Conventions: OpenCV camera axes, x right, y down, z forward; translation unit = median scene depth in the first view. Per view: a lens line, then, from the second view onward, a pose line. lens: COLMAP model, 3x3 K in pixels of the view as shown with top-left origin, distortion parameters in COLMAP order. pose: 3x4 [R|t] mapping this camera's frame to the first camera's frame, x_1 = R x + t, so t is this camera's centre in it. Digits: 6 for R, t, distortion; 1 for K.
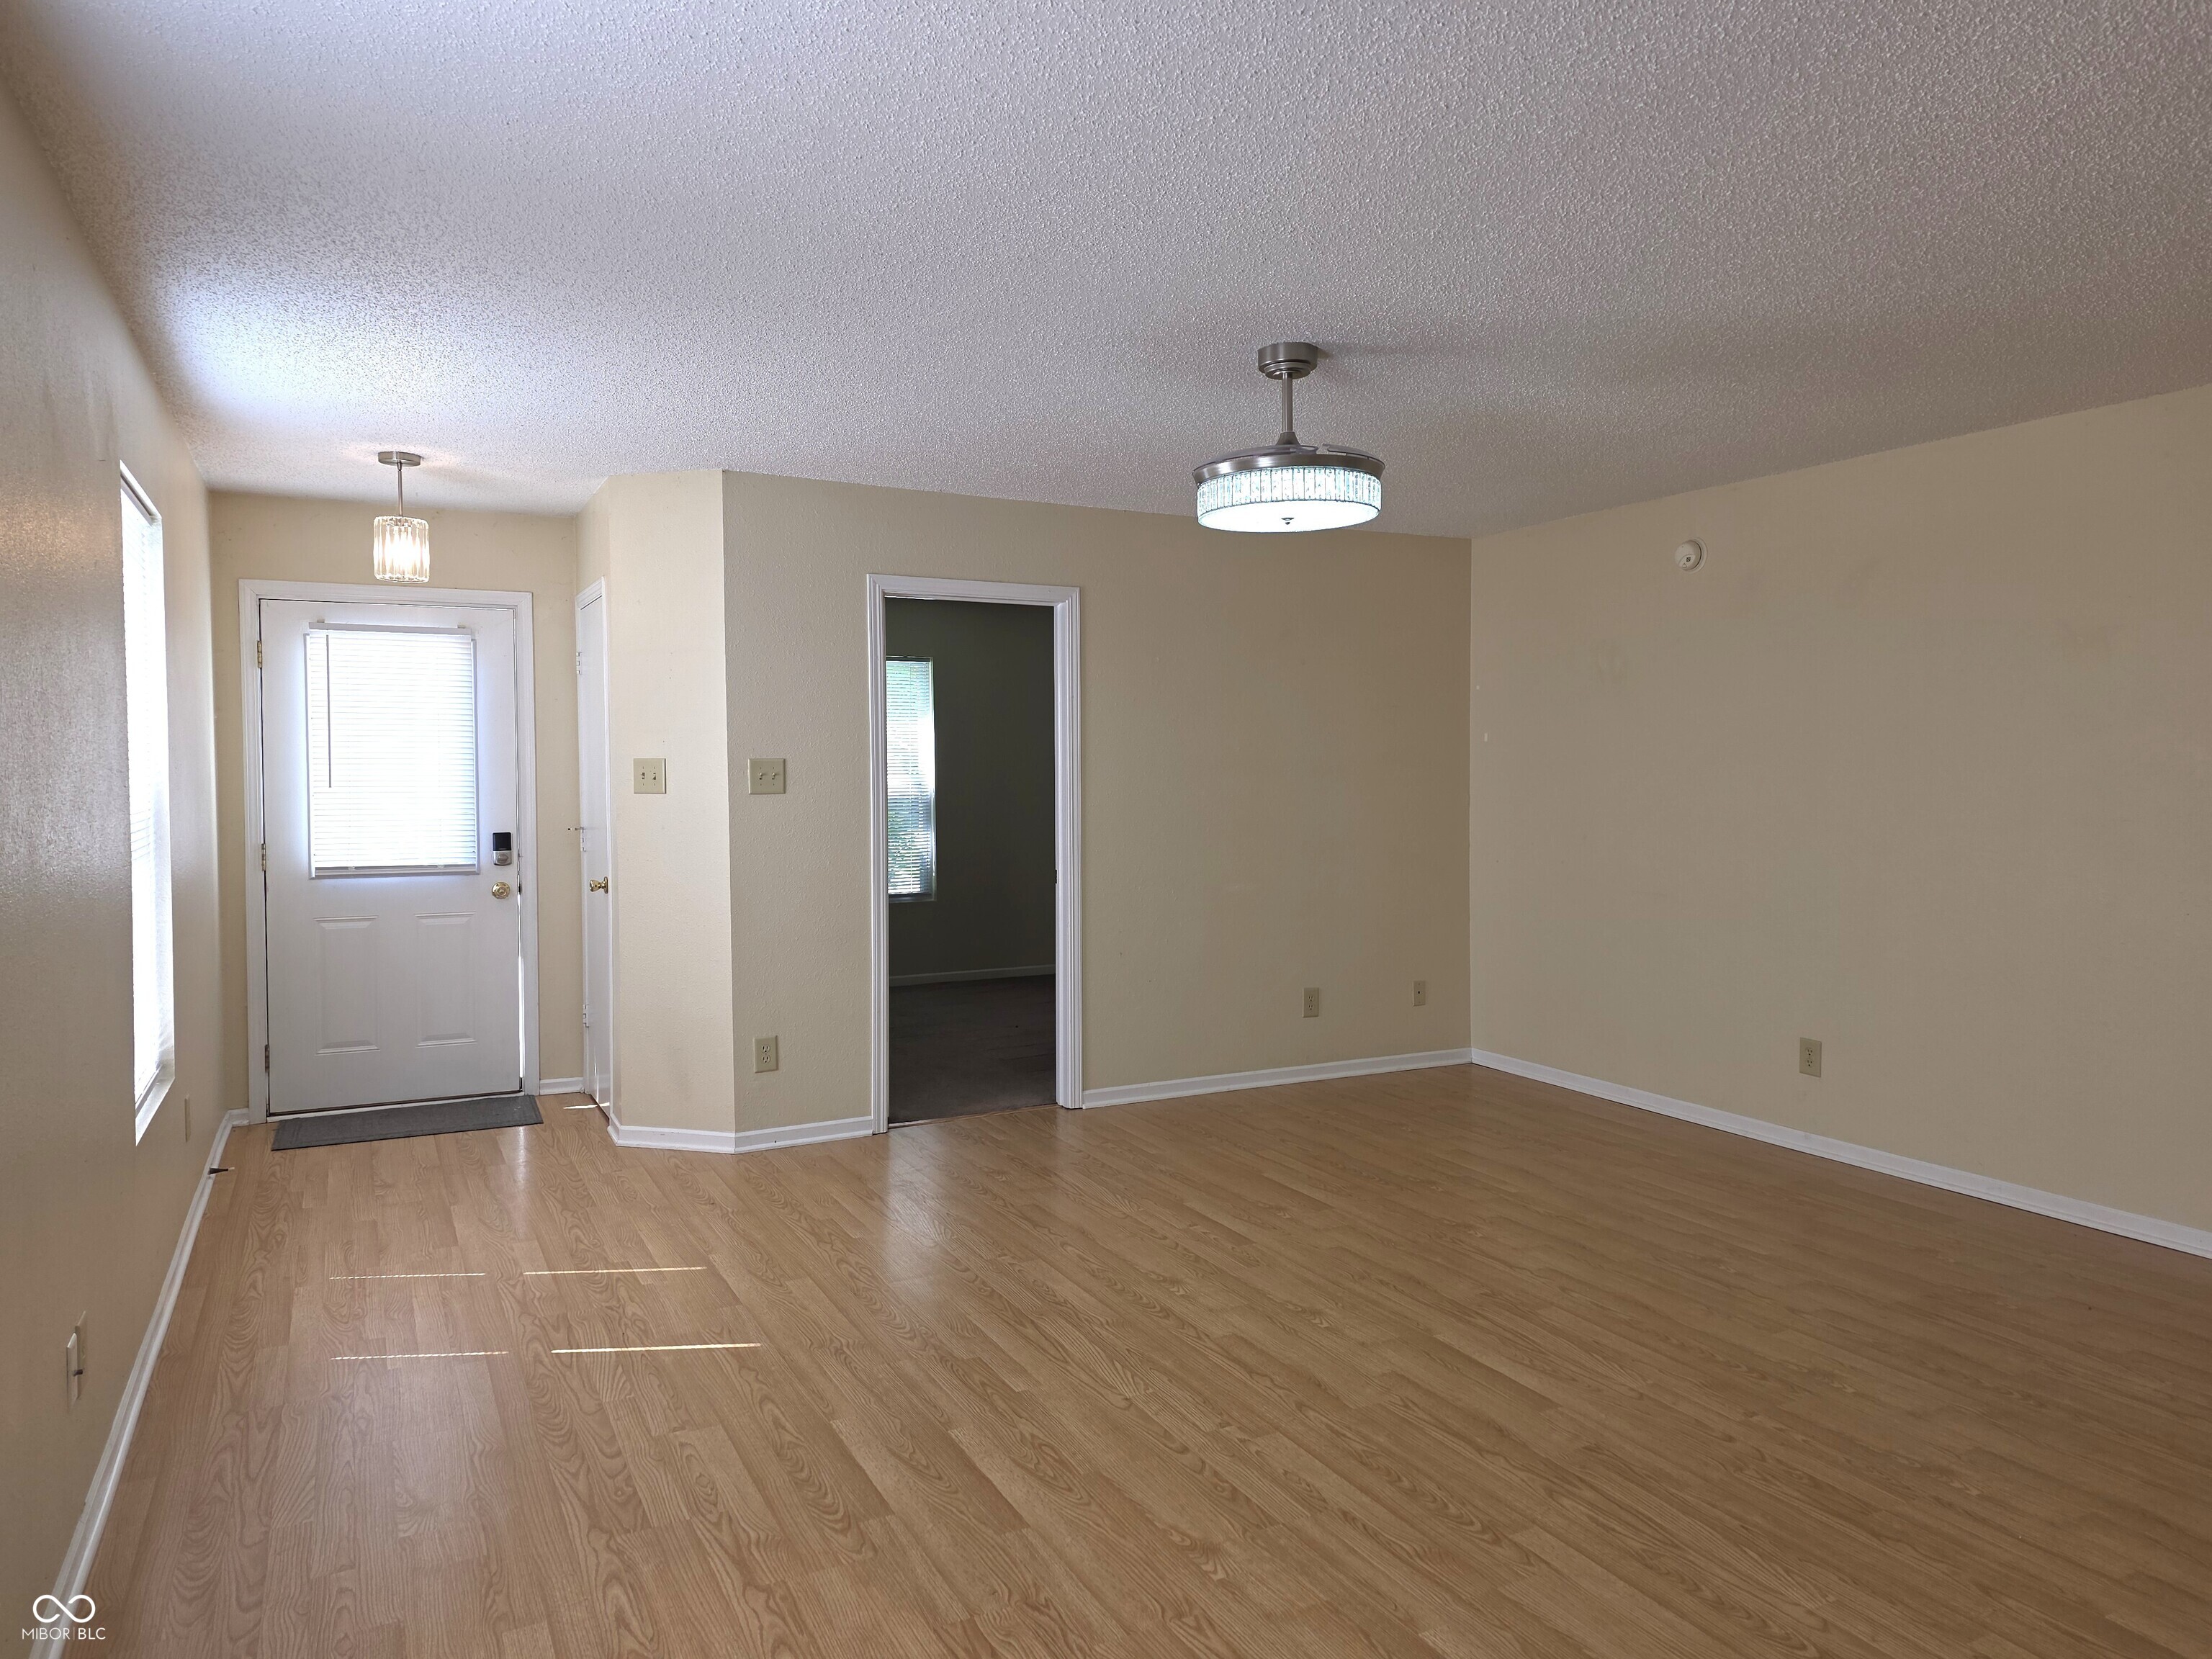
lens RADIAL K [[1492.3, 0, 1116.4], [0, 1492.3, 817.6], [0, 0, 1]] dist [0.003995, -0.019655]
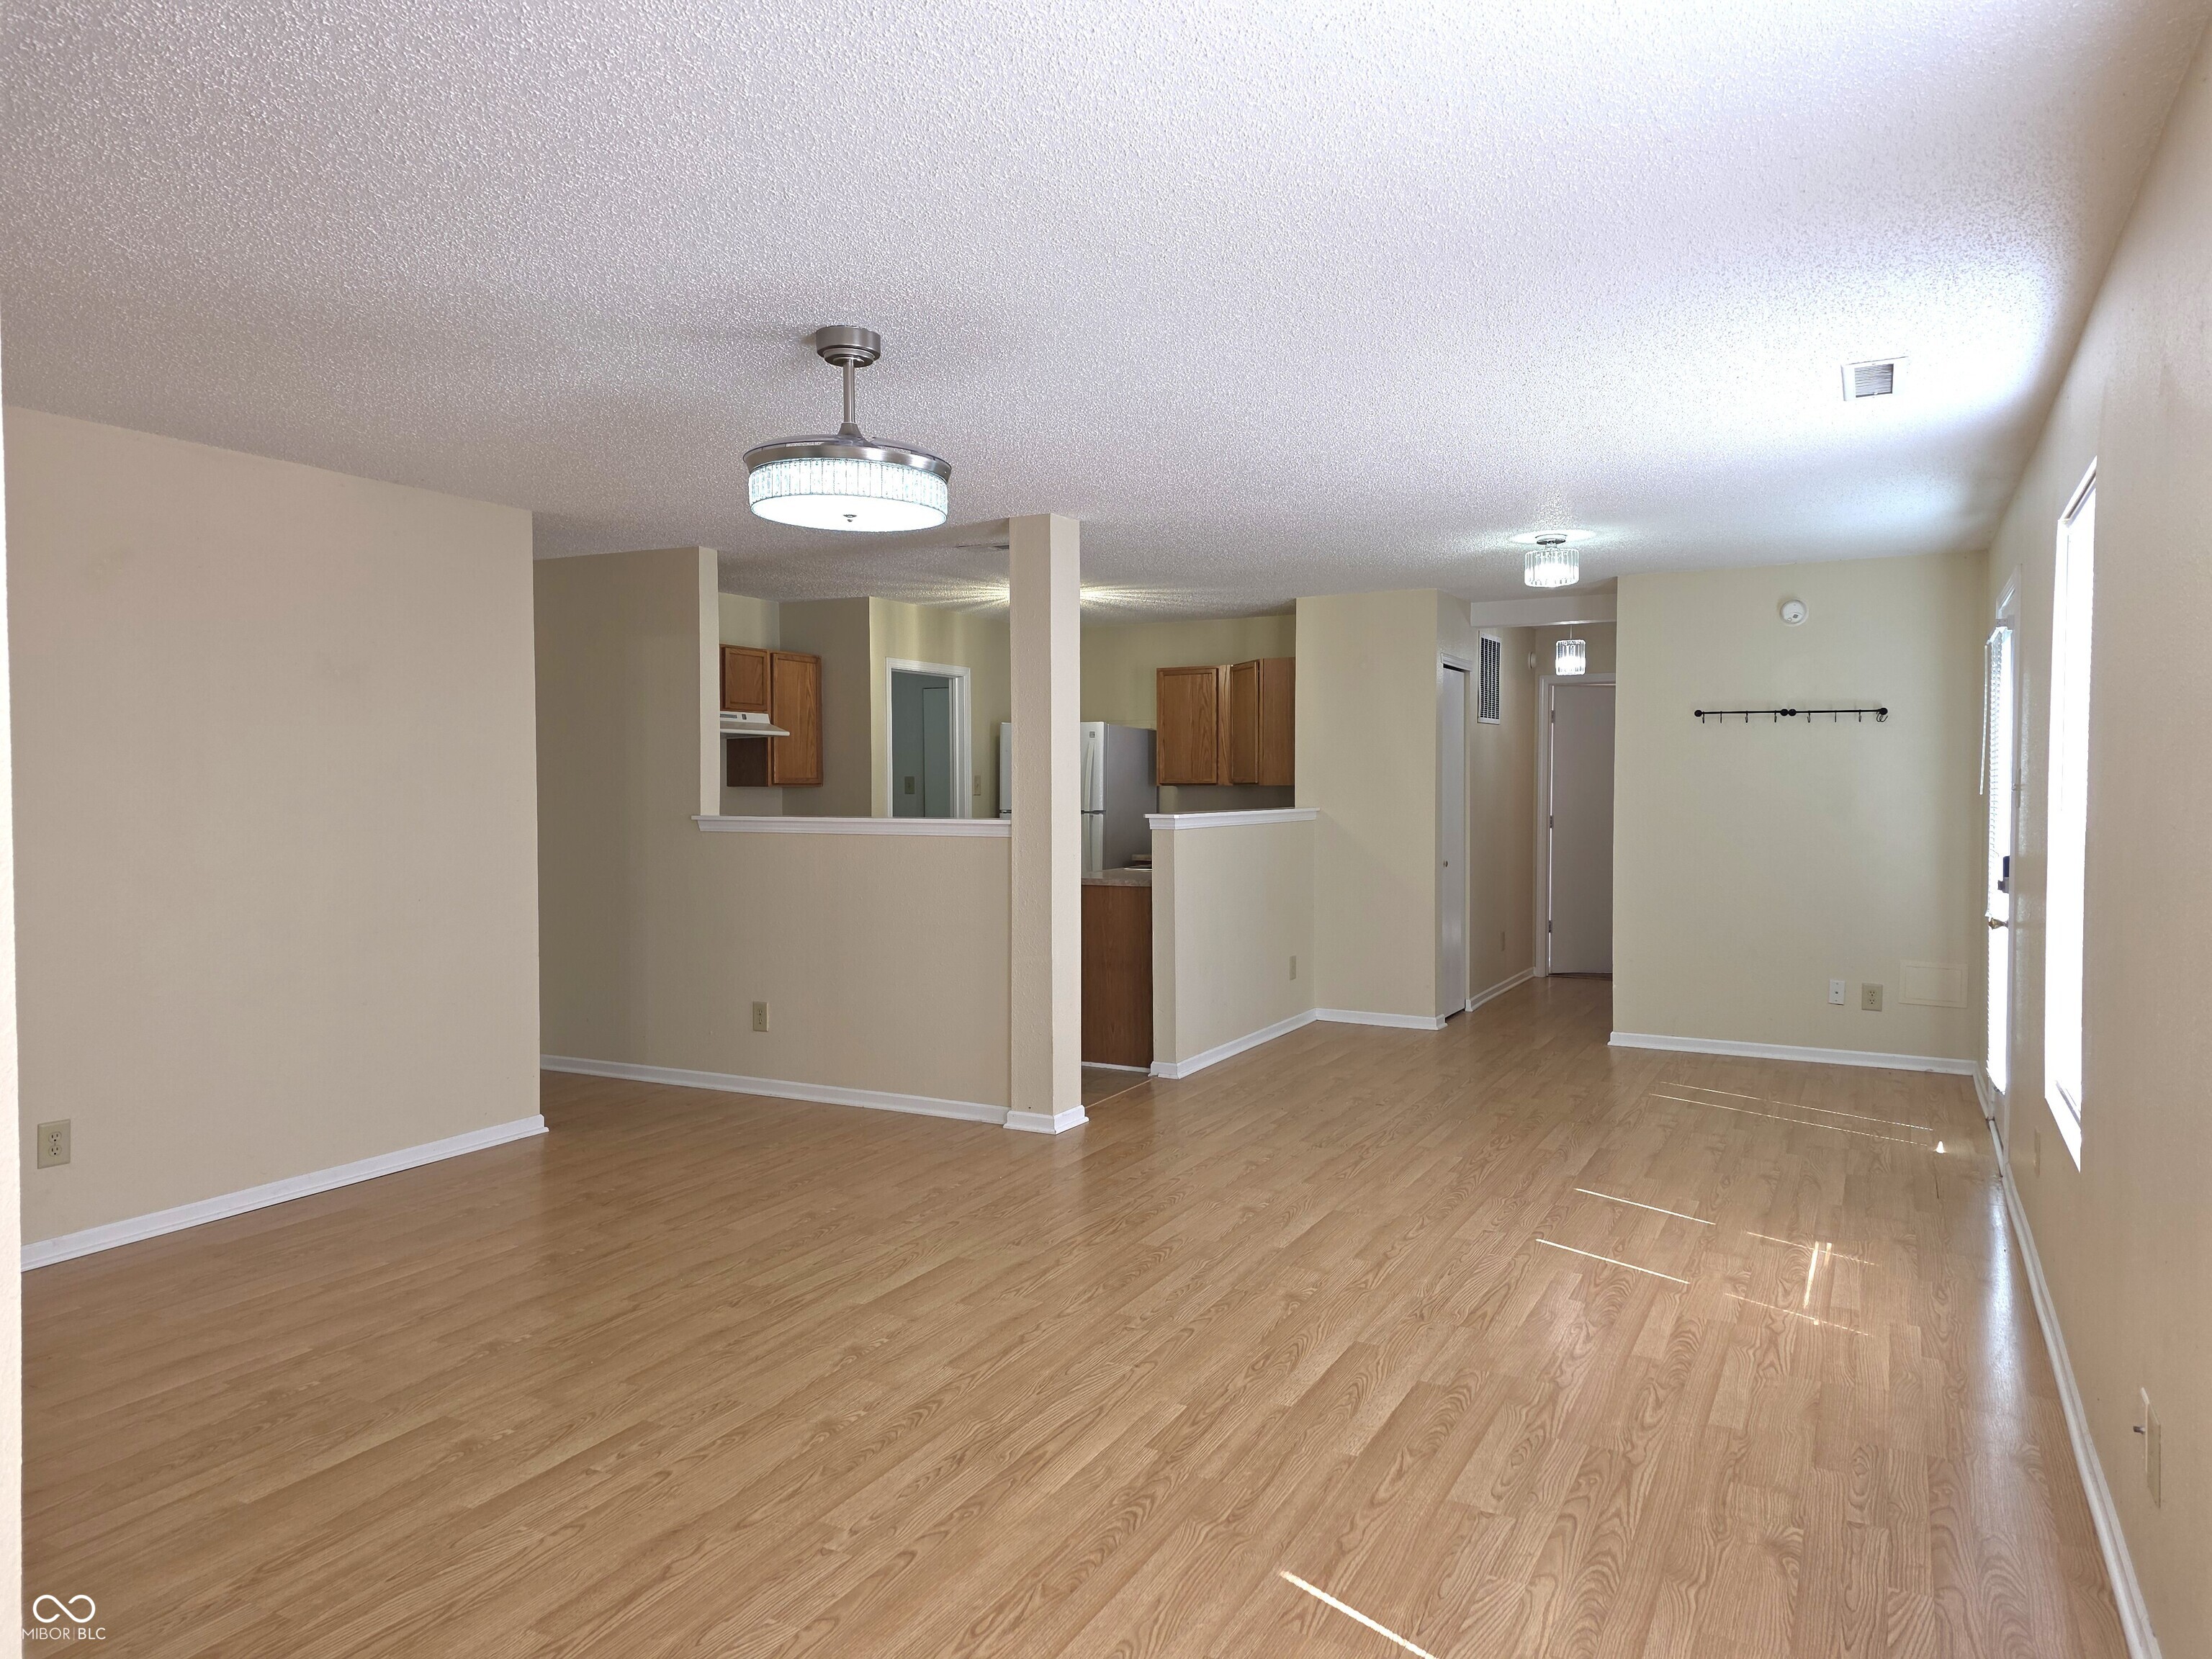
lens RADIAL K [[1492.3, 0, 1117.2], [0, 1492.3, 832.6], [0, 0, 1]] dist [0.003995, -0.019655]
pose [[-0.579821, -0.029716, 0.814202, -0.820845], [0.036040, 0.997421, 0.062068, -0.059683], [-0.813946, 0.065332, -0.577255, 1.552365]]
